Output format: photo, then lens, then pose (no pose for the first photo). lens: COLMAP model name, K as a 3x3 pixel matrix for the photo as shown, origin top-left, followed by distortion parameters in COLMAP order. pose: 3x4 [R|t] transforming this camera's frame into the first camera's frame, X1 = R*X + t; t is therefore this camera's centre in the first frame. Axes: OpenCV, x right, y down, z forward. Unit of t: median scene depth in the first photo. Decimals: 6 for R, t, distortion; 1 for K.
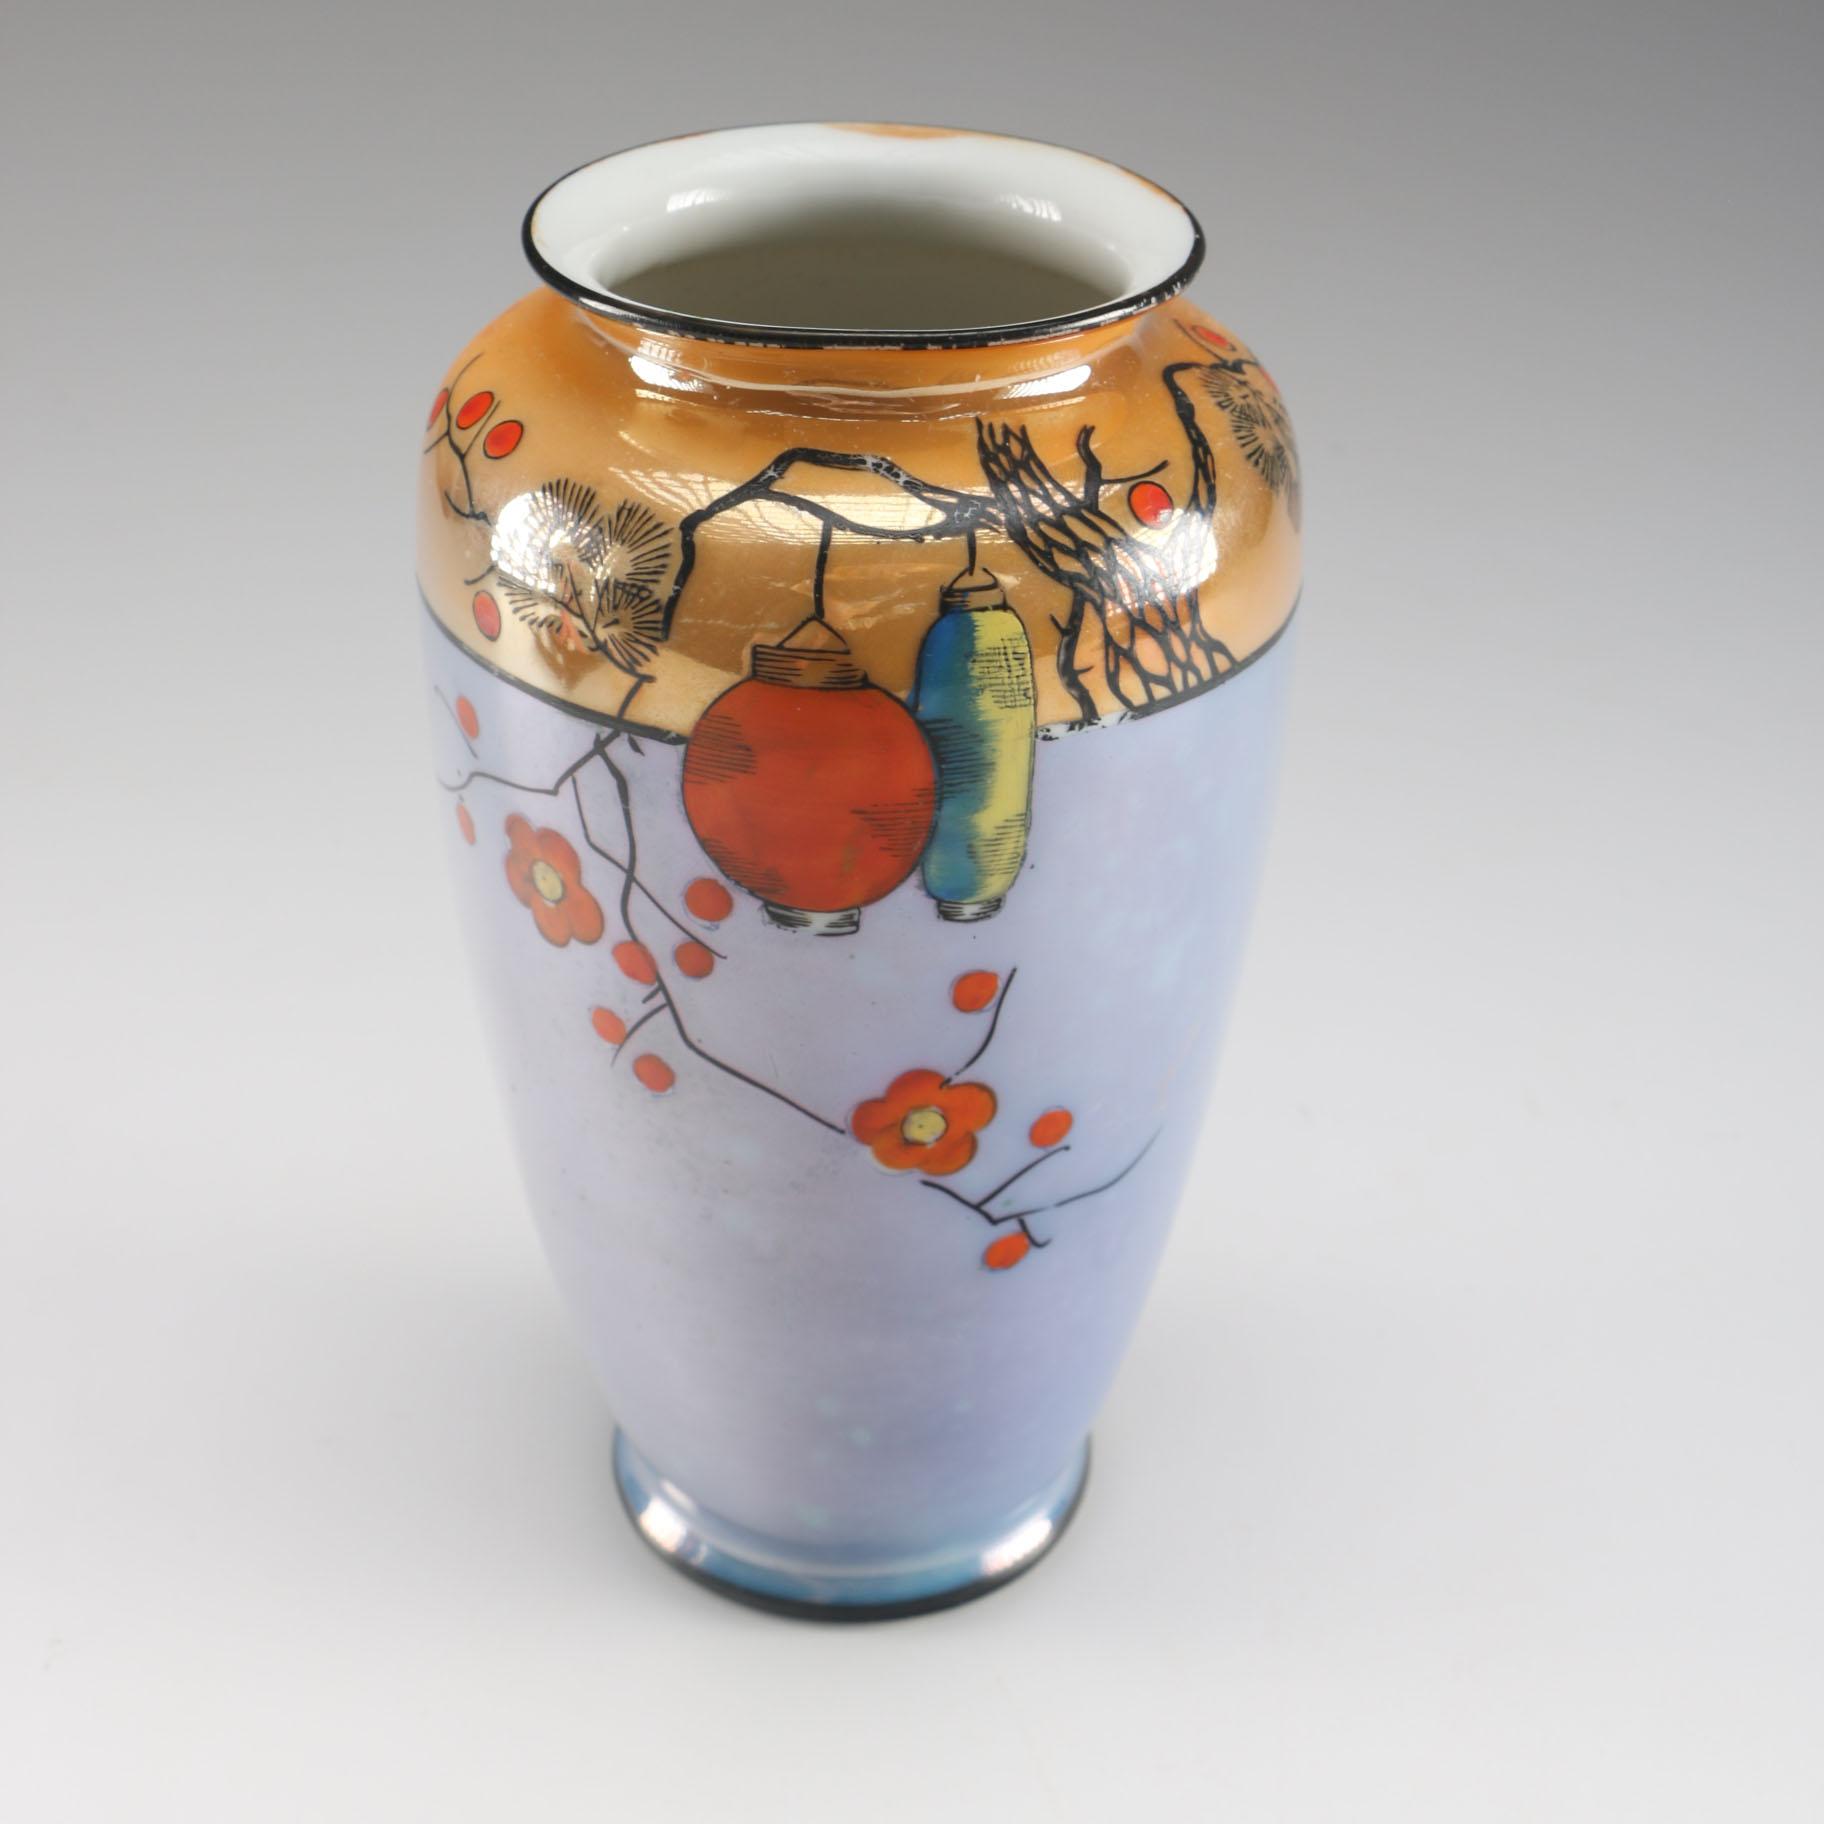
lens RADIAL K [[2868.2, 0, 901.7], [0, 2868.2, 910.0], [0, 0, 1]] dist [-0.063255, 0.000000]
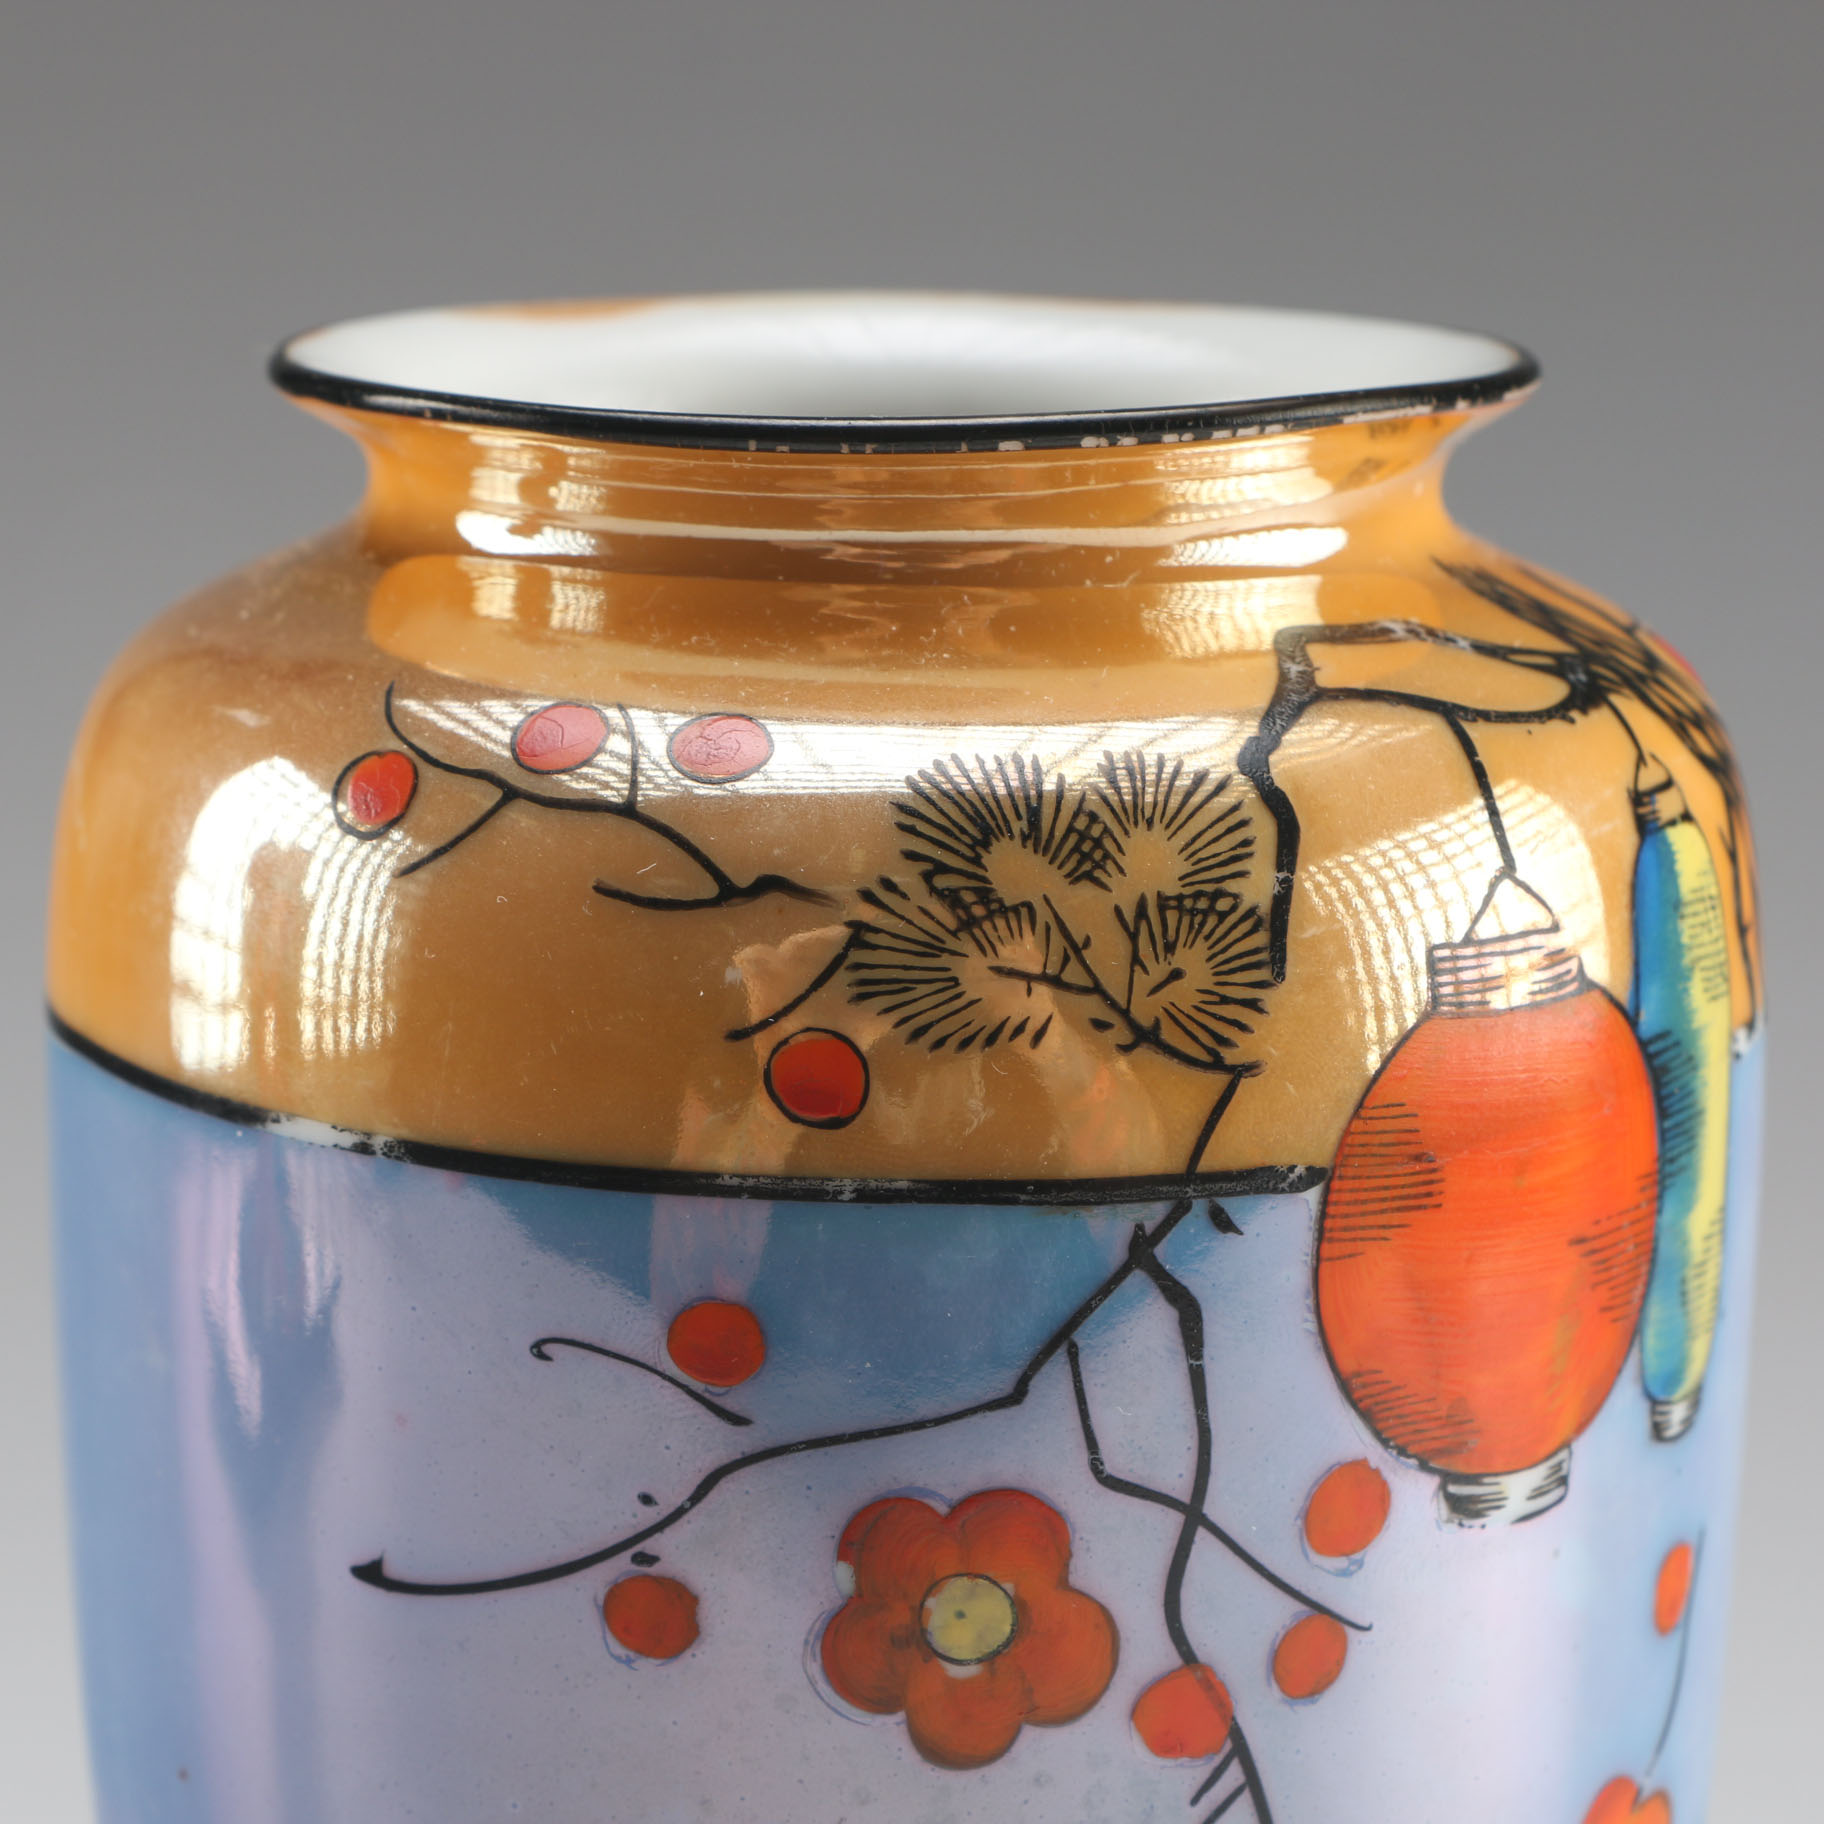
lens RADIAL K [[5805.2, 0, 911.8], [0, 5805.2, 916.8], [0, 0, 1]] dist [0.003434, 0.000000]
pose [[0.703367, -0.150241, 0.694768, -0.840139], [0.381131, 0.904745, -0.190201, 0.069524], [-0.600012, 0.398578, 0.693629, 0.290282]]
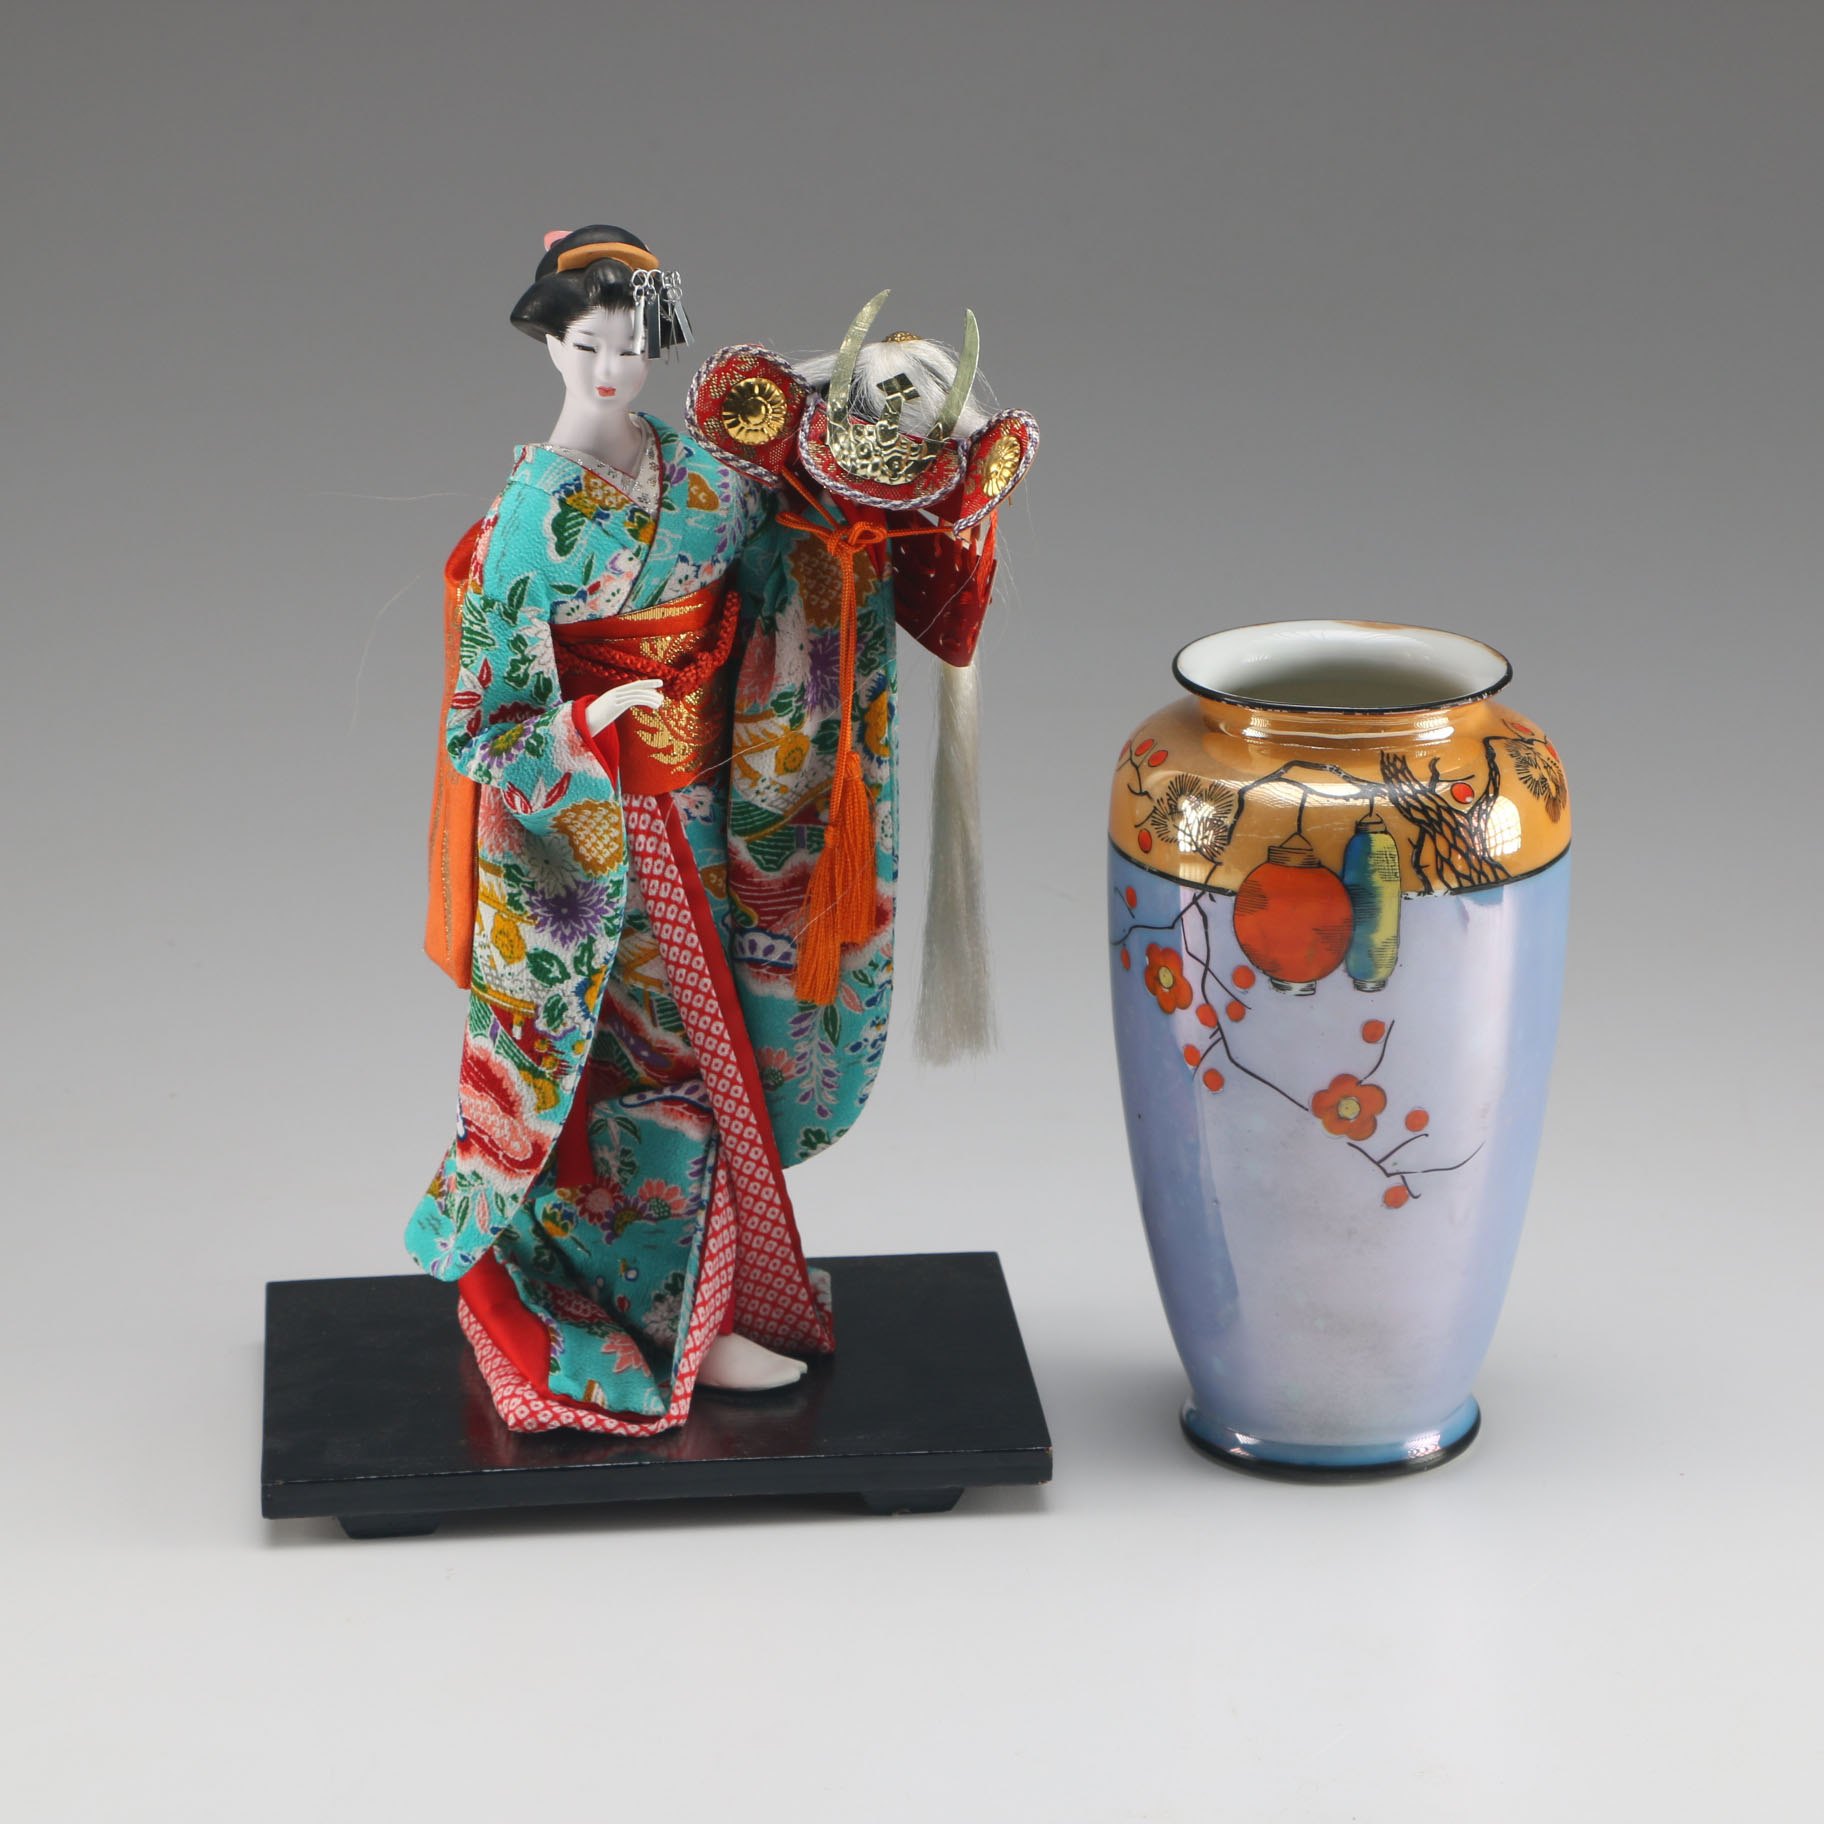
lens RADIAL K [[5805.2, 0, 919.3], [0, 5805.2, 911.7], [0, 0, 1]] dist [0.003434, 0.000000]
pose [[0.985470, 0.031017, -0.166995, 0.403813], [-0.069929, 0.970083, -0.232485, 0.950418], [0.154788, 0.240785, 0.958156, -3.086479]]
